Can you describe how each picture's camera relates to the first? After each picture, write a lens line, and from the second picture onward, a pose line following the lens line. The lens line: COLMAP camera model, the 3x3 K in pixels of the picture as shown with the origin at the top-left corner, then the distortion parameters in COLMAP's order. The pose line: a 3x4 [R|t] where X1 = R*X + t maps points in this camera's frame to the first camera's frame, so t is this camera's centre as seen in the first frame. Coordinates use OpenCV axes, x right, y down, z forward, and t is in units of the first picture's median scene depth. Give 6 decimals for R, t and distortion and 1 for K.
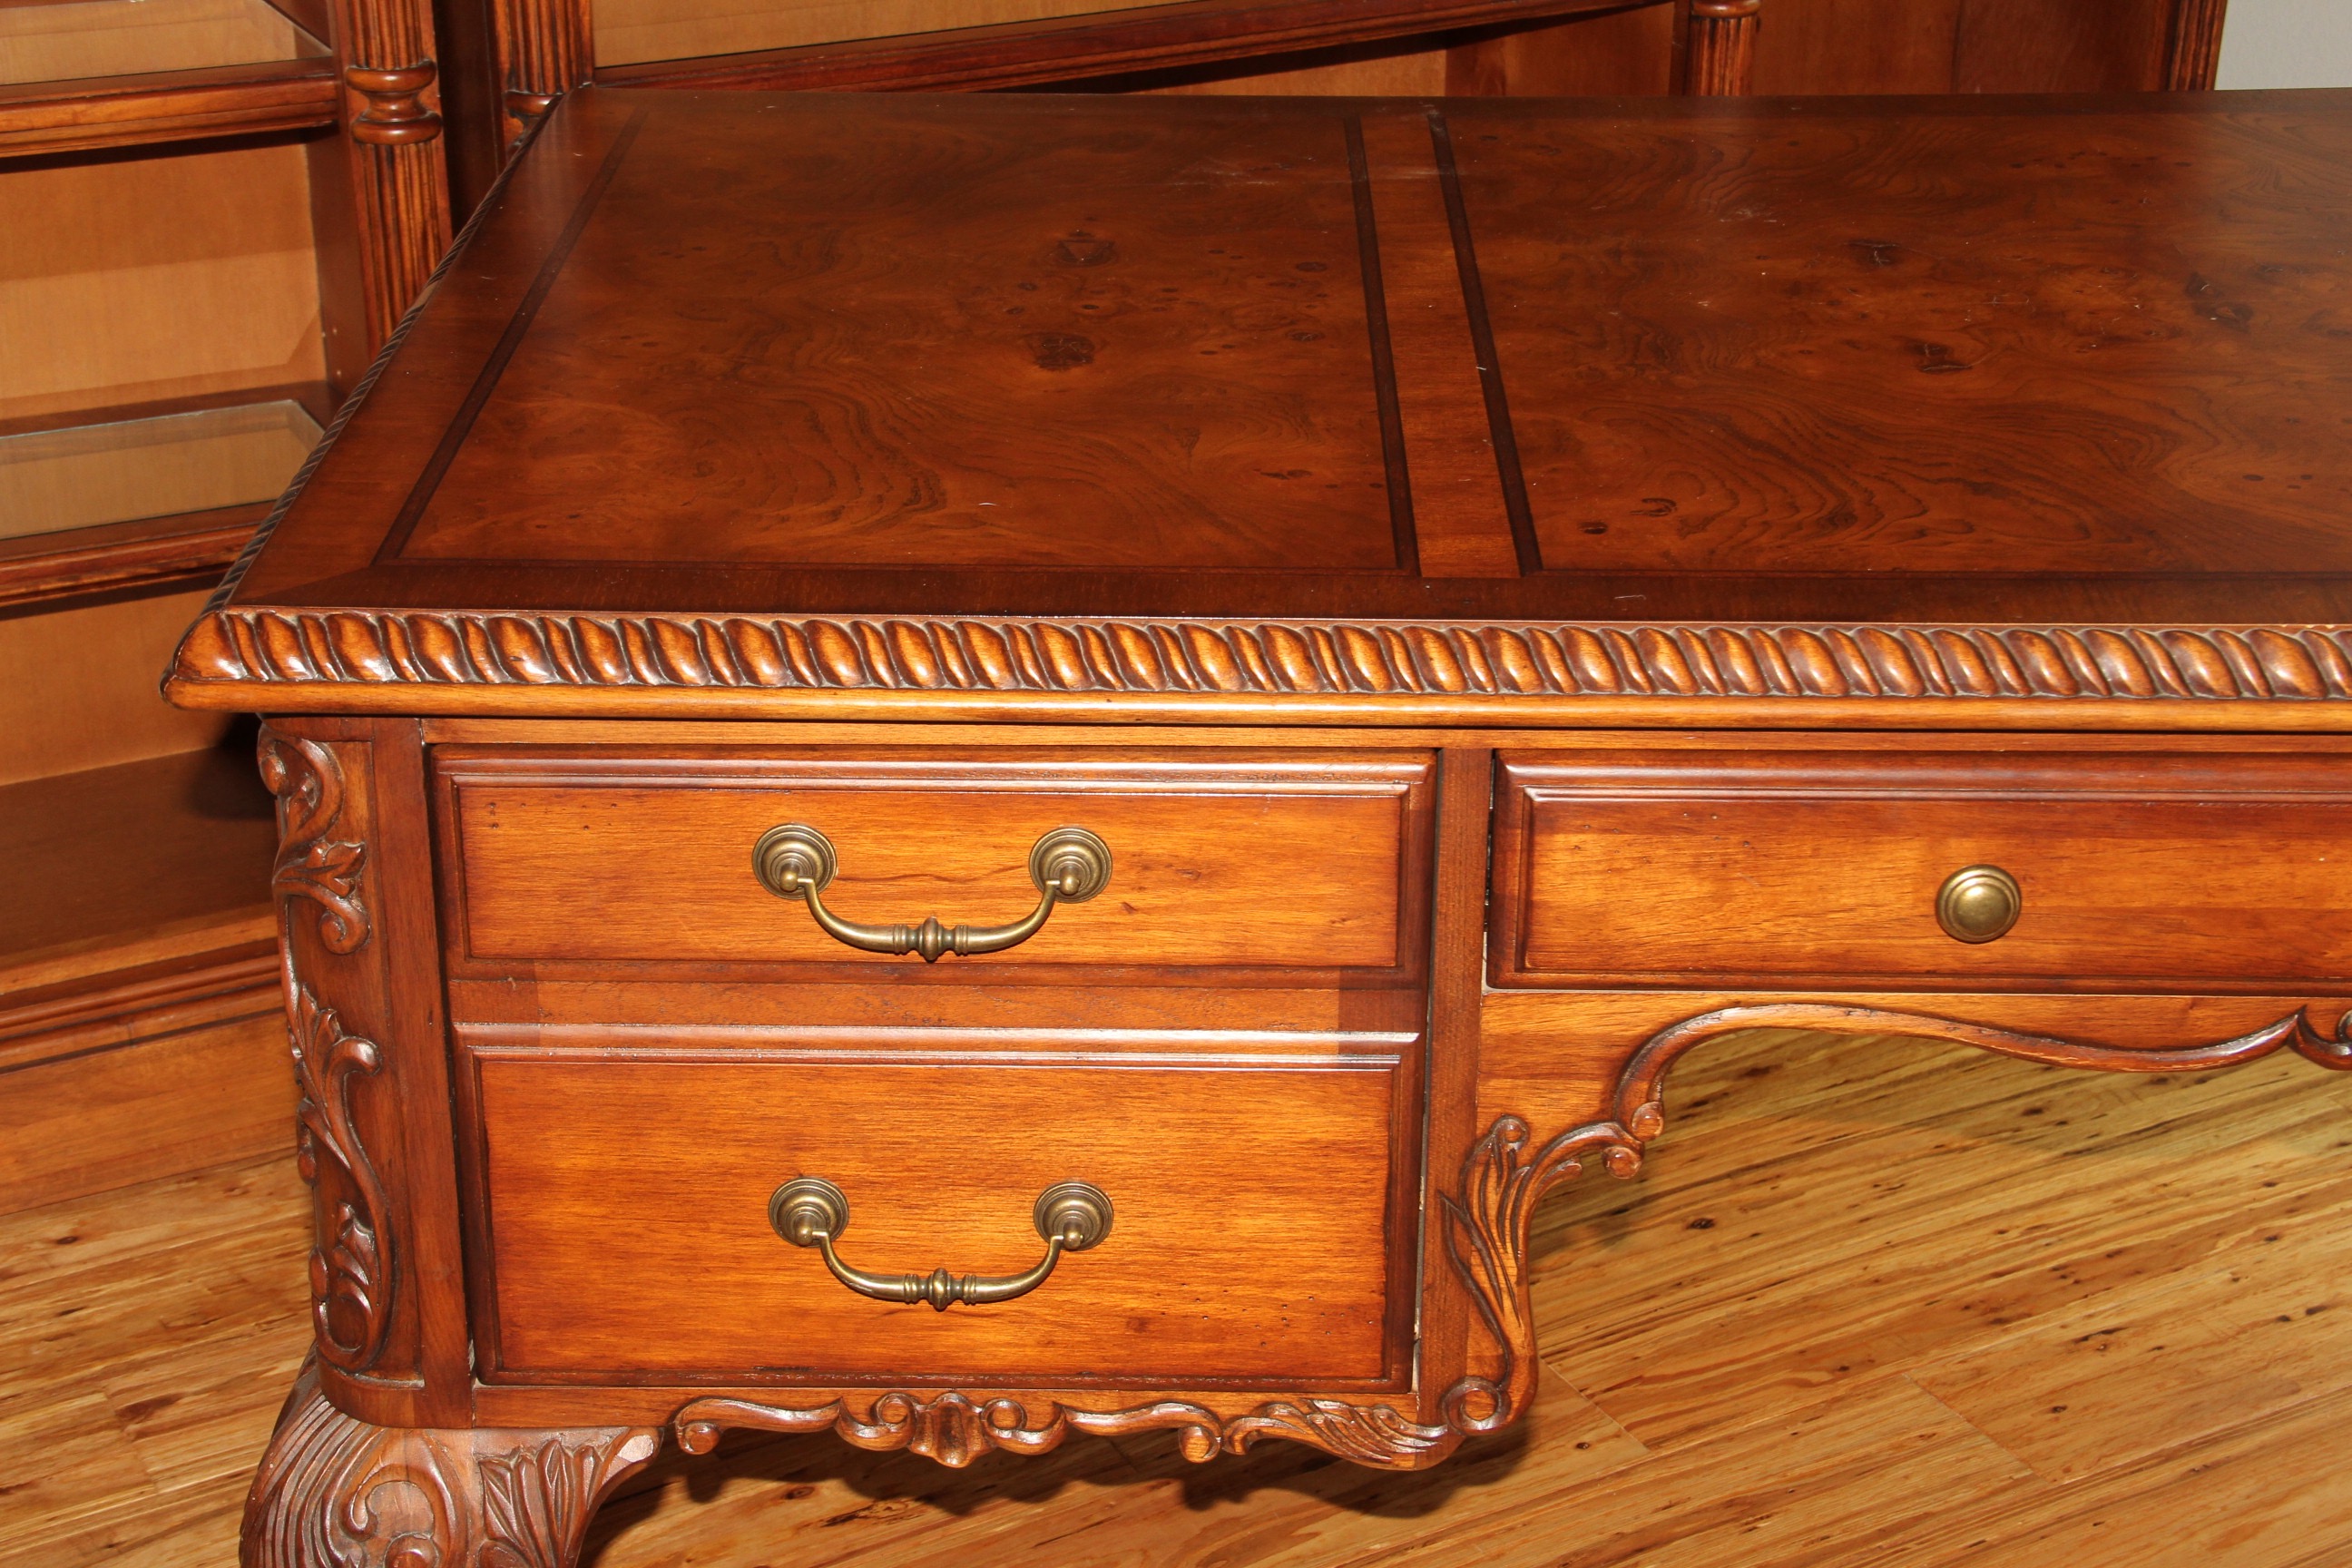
lens RADIAL K [[3772.8, 0, 1176.0], [0, 3772.8, 784.0], [0, 0, 1]] dist [0.069382, 0.949393]
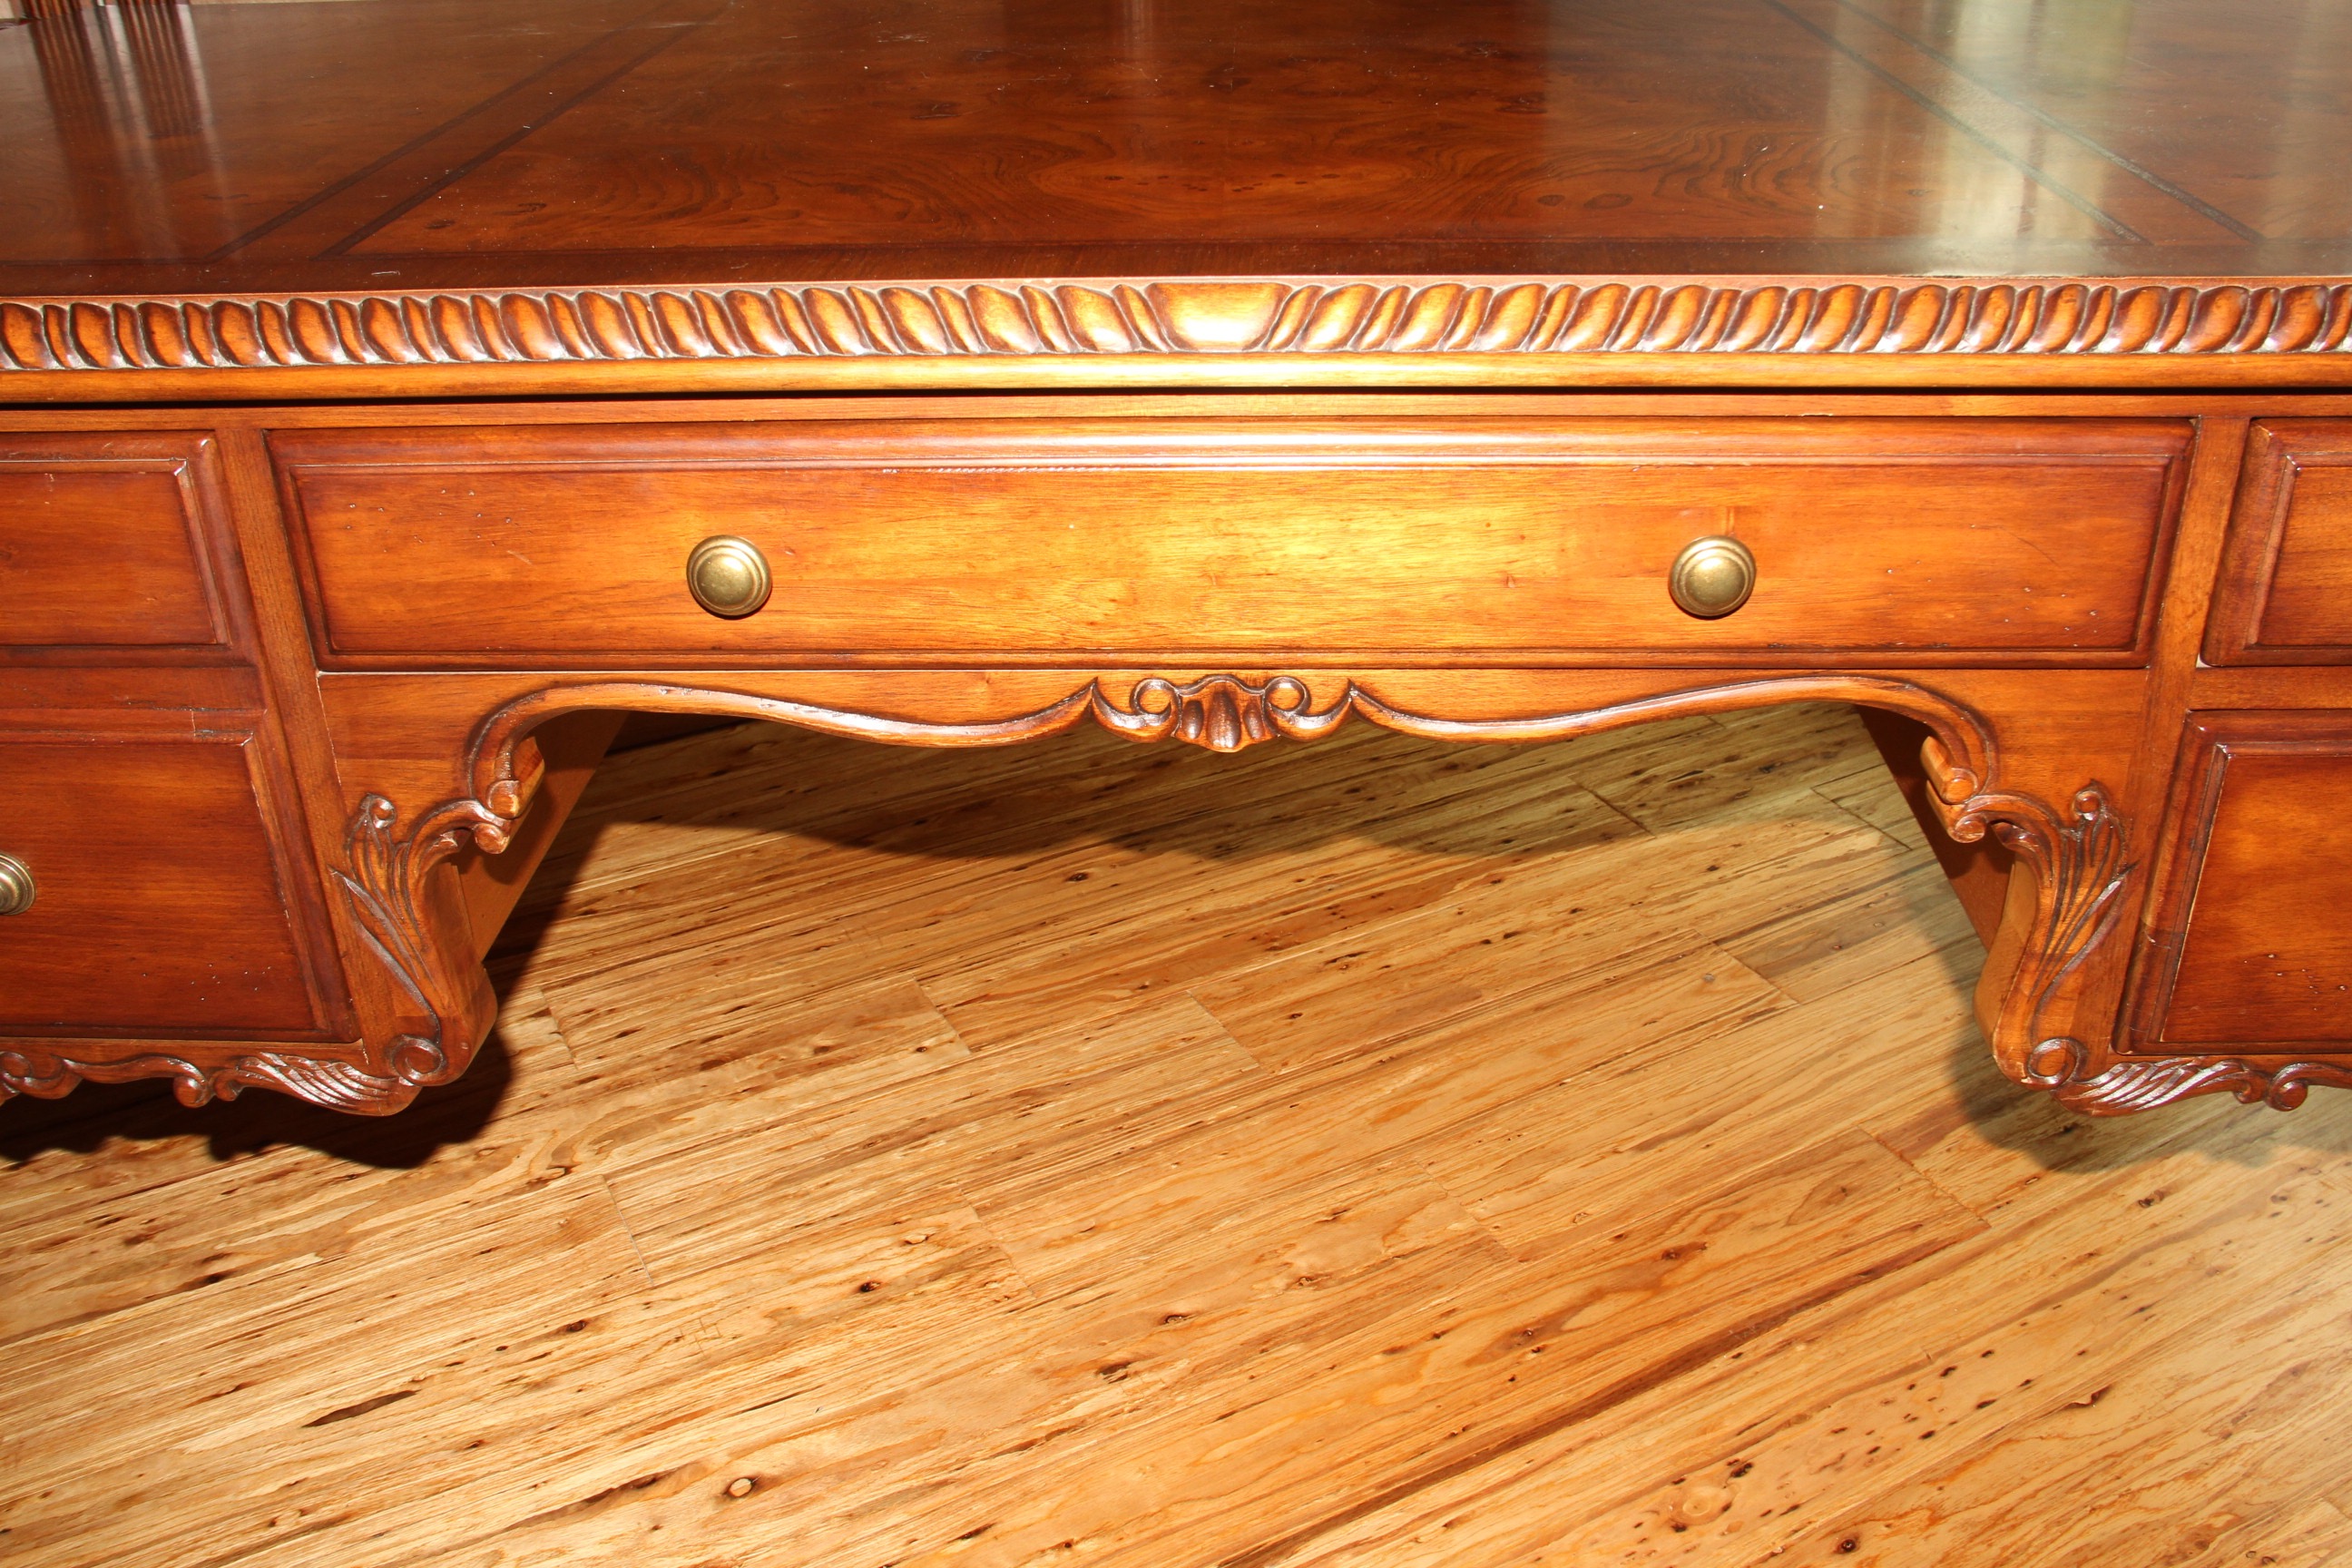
lens RADIAL K [[2048.0, 0, 1176.0], [0, 2048.0, 784.0], [0, 0, 1]] dist [-0.069226, 0.004303]
pose [[0.998644, -0.005549, -0.051770, 0.328799], [0.009231, 0.997422, 0.071160, 0.045387], [0.051242, -0.071542, 0.996121, 0.436155]]
